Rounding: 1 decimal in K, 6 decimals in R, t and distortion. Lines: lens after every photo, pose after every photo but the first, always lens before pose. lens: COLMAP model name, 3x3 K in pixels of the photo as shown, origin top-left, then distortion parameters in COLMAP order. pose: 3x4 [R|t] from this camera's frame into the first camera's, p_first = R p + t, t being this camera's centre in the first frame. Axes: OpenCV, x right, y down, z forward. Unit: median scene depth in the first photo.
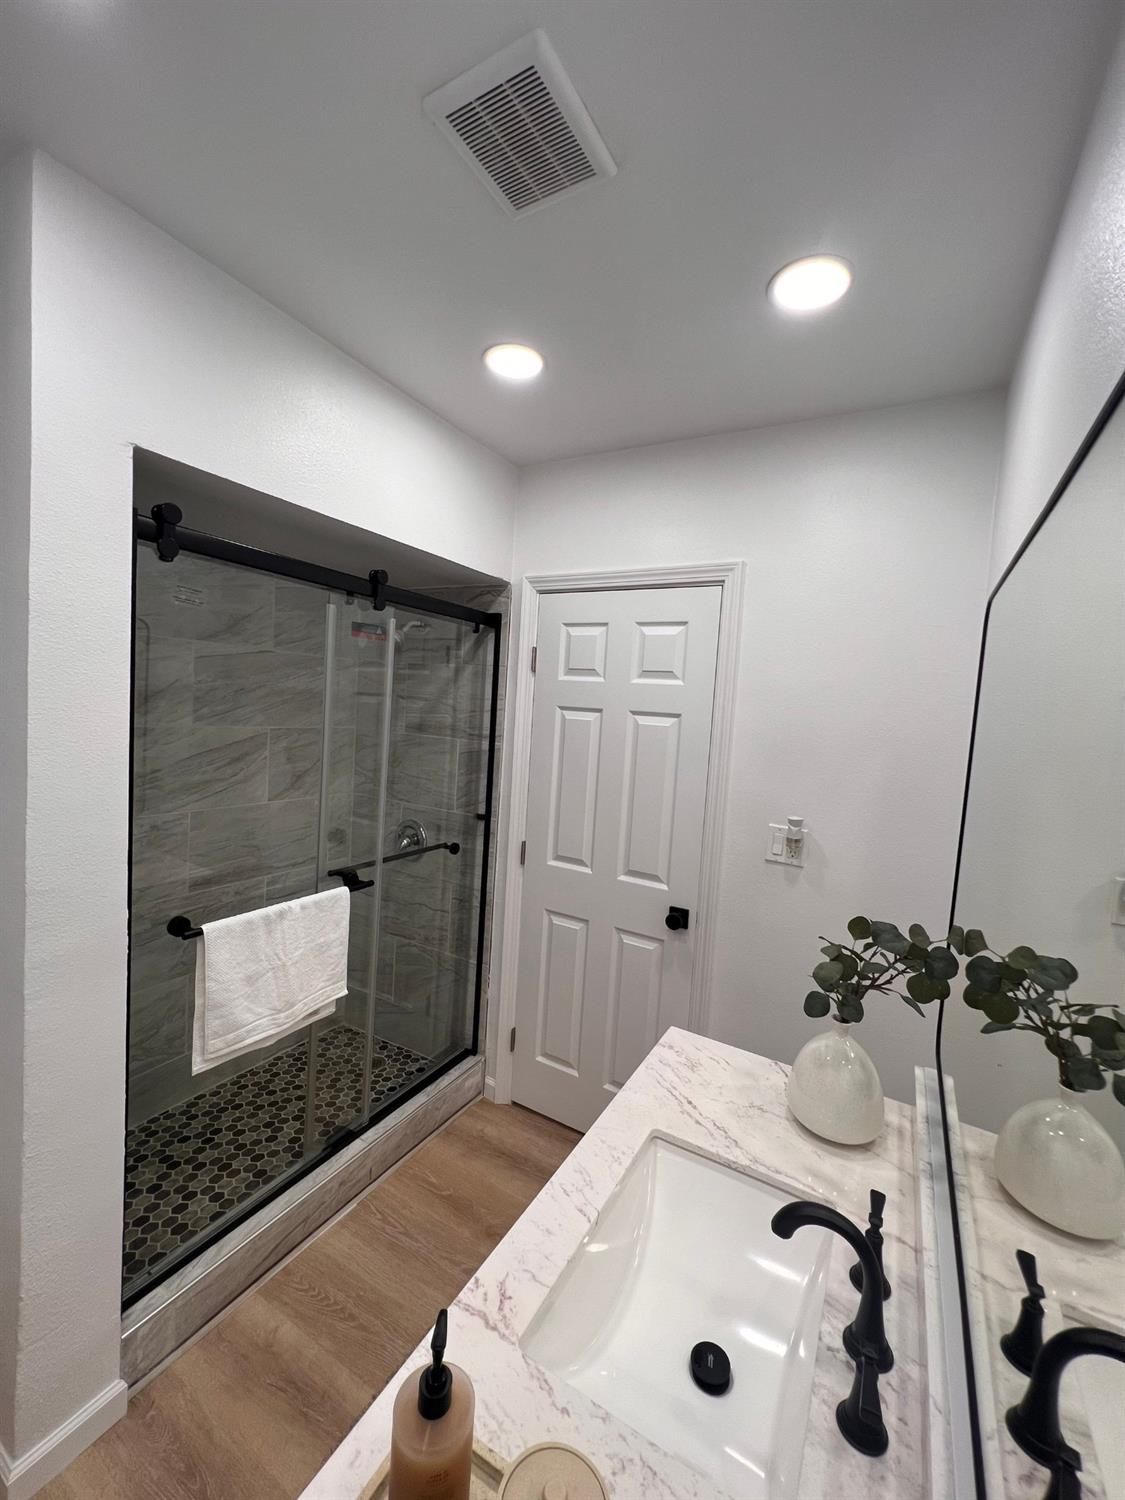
lens RADIAL K [[616.1, 0, 562.5], [0, 616.1, 750.0], [0, 0, 1]] dist [-0.004088, 0.002635]
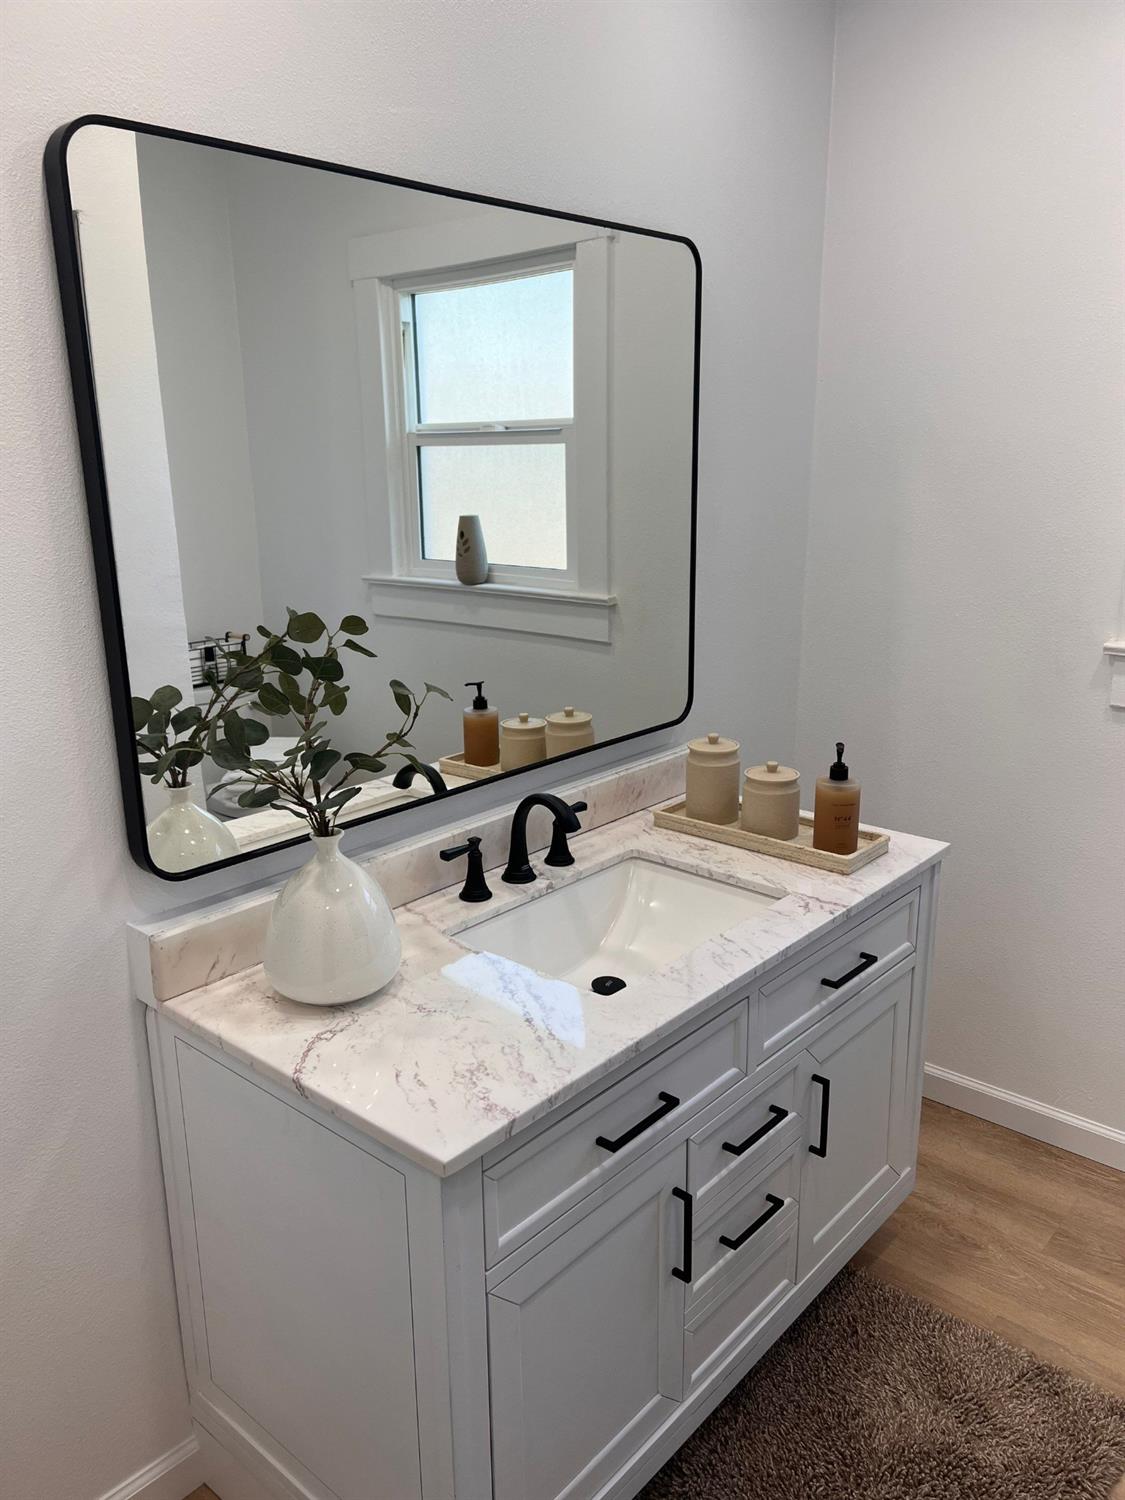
lens RADIAL K [[1132.2, 0, 562.5], [0, 1132.2, 750.0], [0, 0, 1]] dist [0.070923, -0.079107]
pose [[-0.978814, -0.102055, 0.177507, 0.001314], [-0.036728, 0.940382, 0.338132, -0.063304], [-0.201433, 0.324449, -0.924206, 2.018189]]
